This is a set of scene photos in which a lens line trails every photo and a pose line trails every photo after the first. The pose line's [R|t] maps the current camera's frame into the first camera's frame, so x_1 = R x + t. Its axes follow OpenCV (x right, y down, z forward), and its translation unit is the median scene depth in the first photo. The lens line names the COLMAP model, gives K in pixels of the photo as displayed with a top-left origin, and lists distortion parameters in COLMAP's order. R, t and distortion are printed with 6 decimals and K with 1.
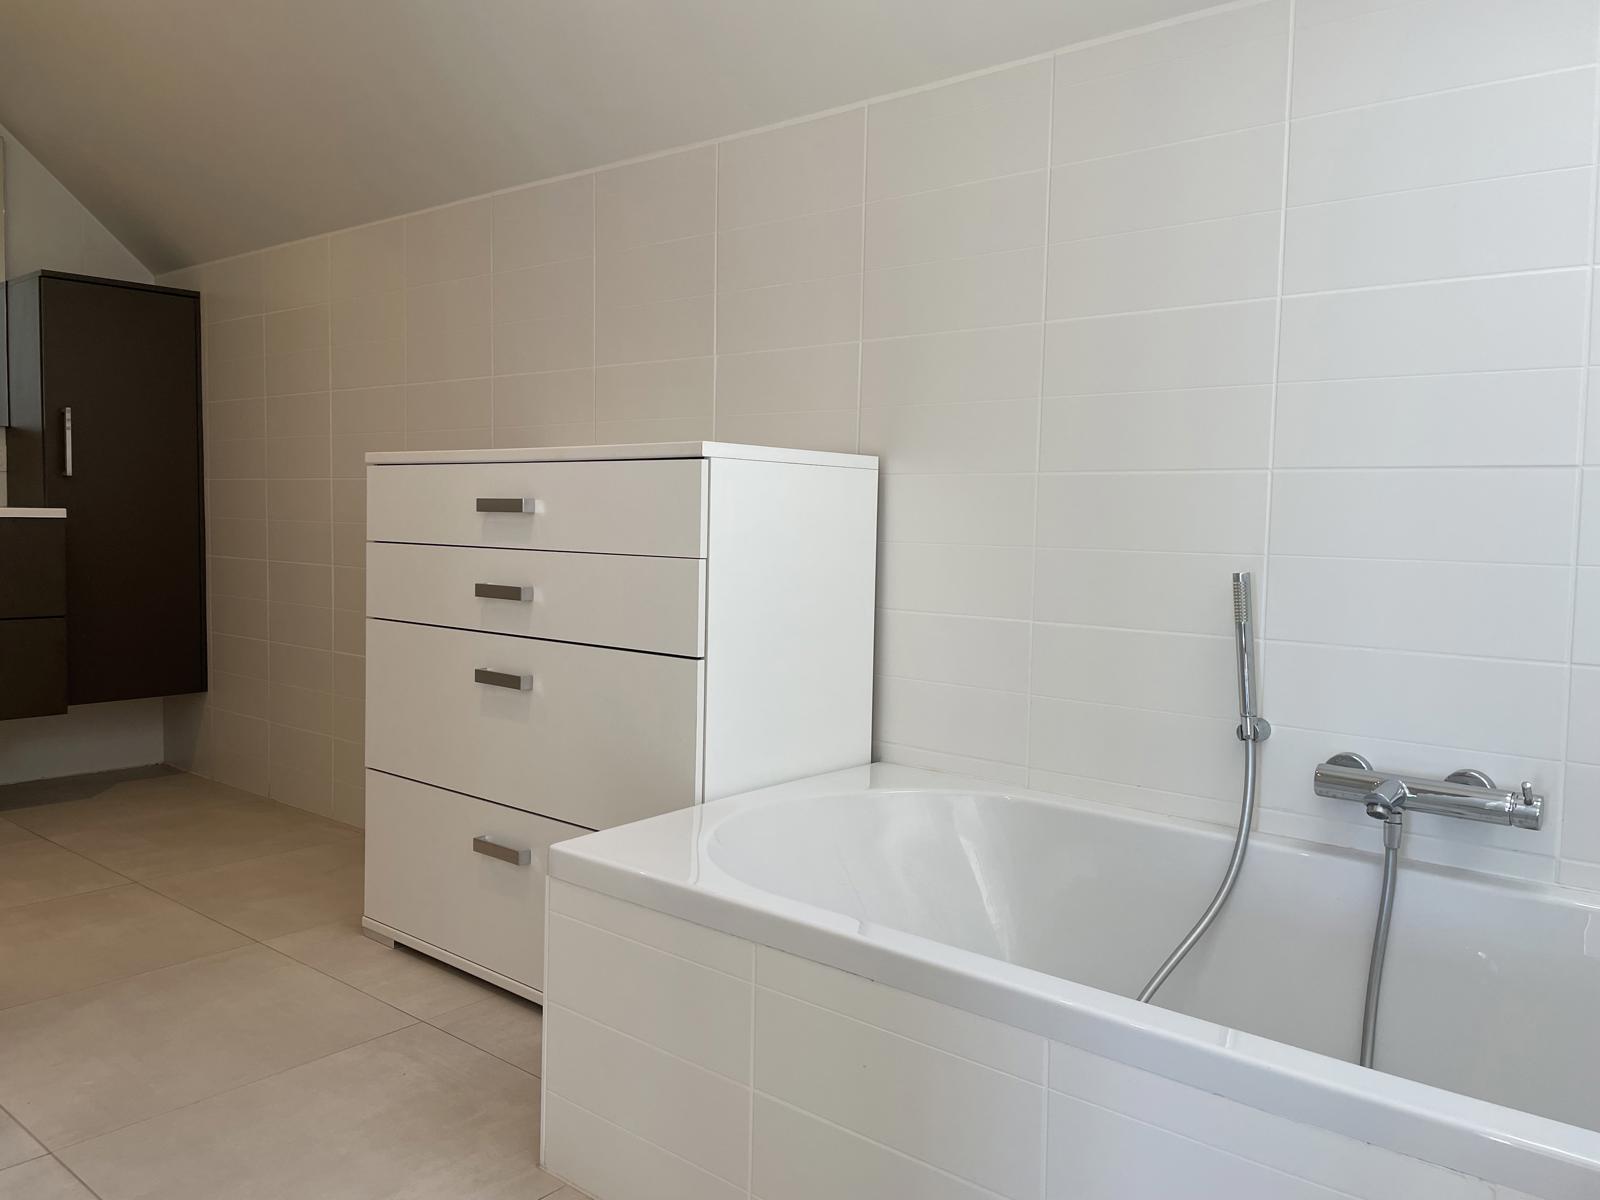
lens RADIAL K [[1194.6, 0, 789.6], [0, 1194.6, 598.2], [0, 0, 1]] dist [0.075459, -0.081593]
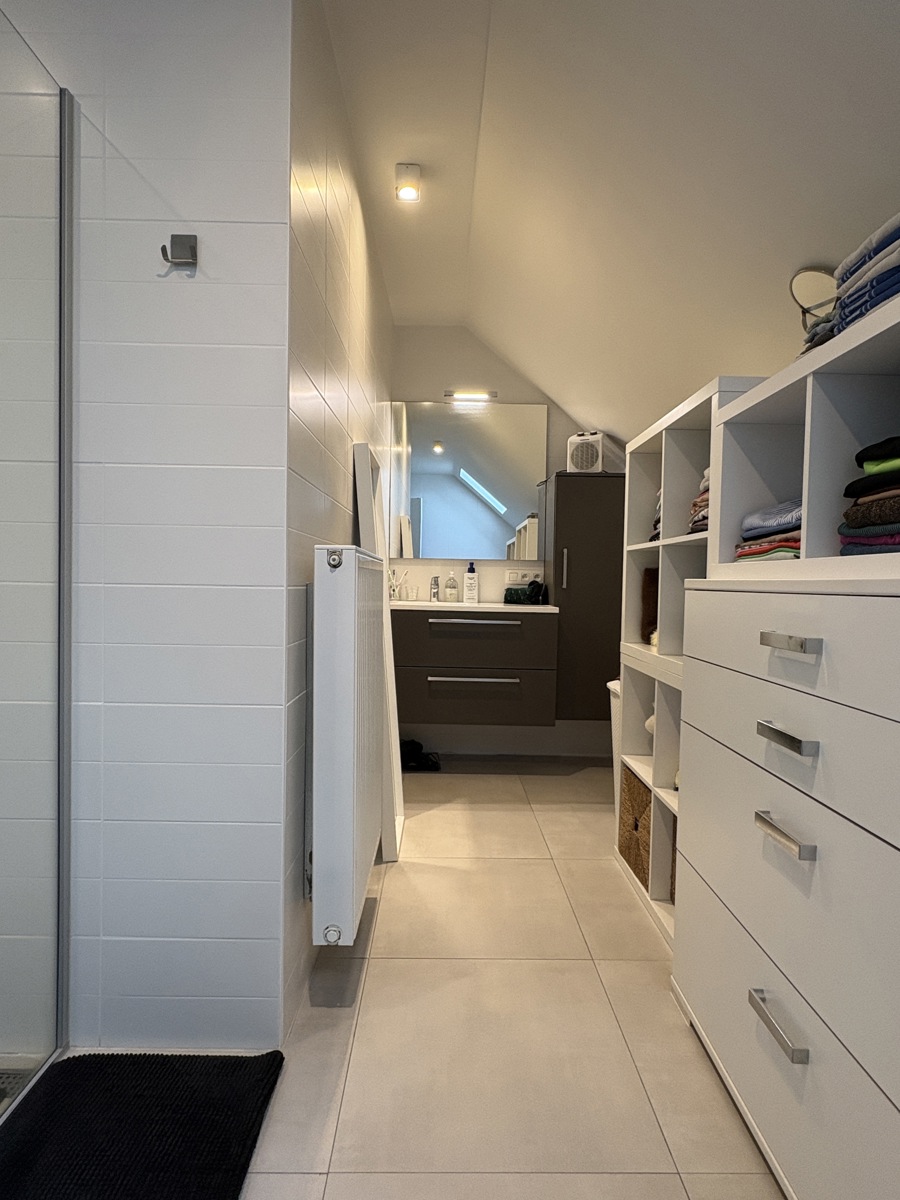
lens RADIAL K [[616.9, 0, 452.8], [0, 616.9, 602.7], [0, 0, 1]] dist [0.010217, -0.003472]
pose [[0.655890, 0.019975, -0.754592, -0.034626], [-0.060590, 0.997817, -0.026252, -0.047421], [0.752421, 0.062939, 0.655669, 0.305900]]
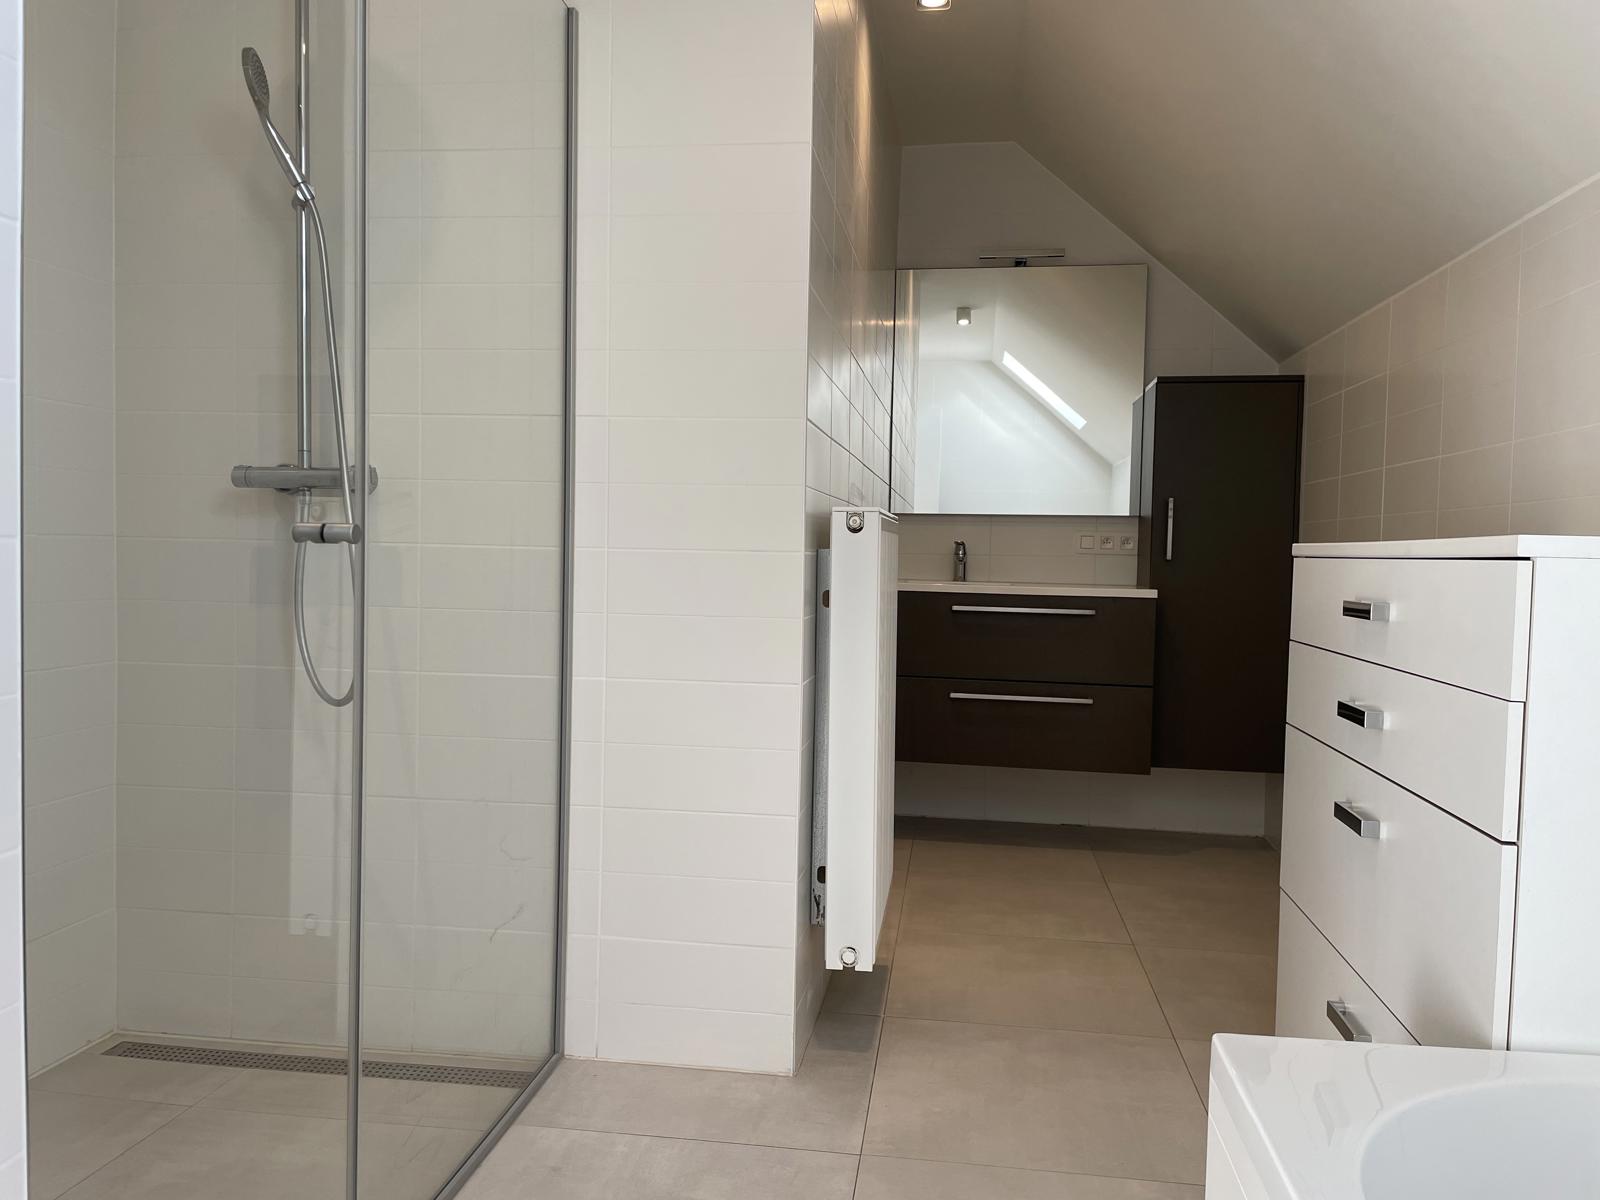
lens RADIAL K [[1194.6, 0, 794.0], [0, 1194.6, 608.1], [0, 0, 1]] dist [0.075459, -0.081593]
pose [[0.529115, 0.034565, -0.847846, 0.155753], [-0.070743, 0.997488, -0.003483, -0.029076], [0.845596, 0.061822, 0.530231, 0.135576]]
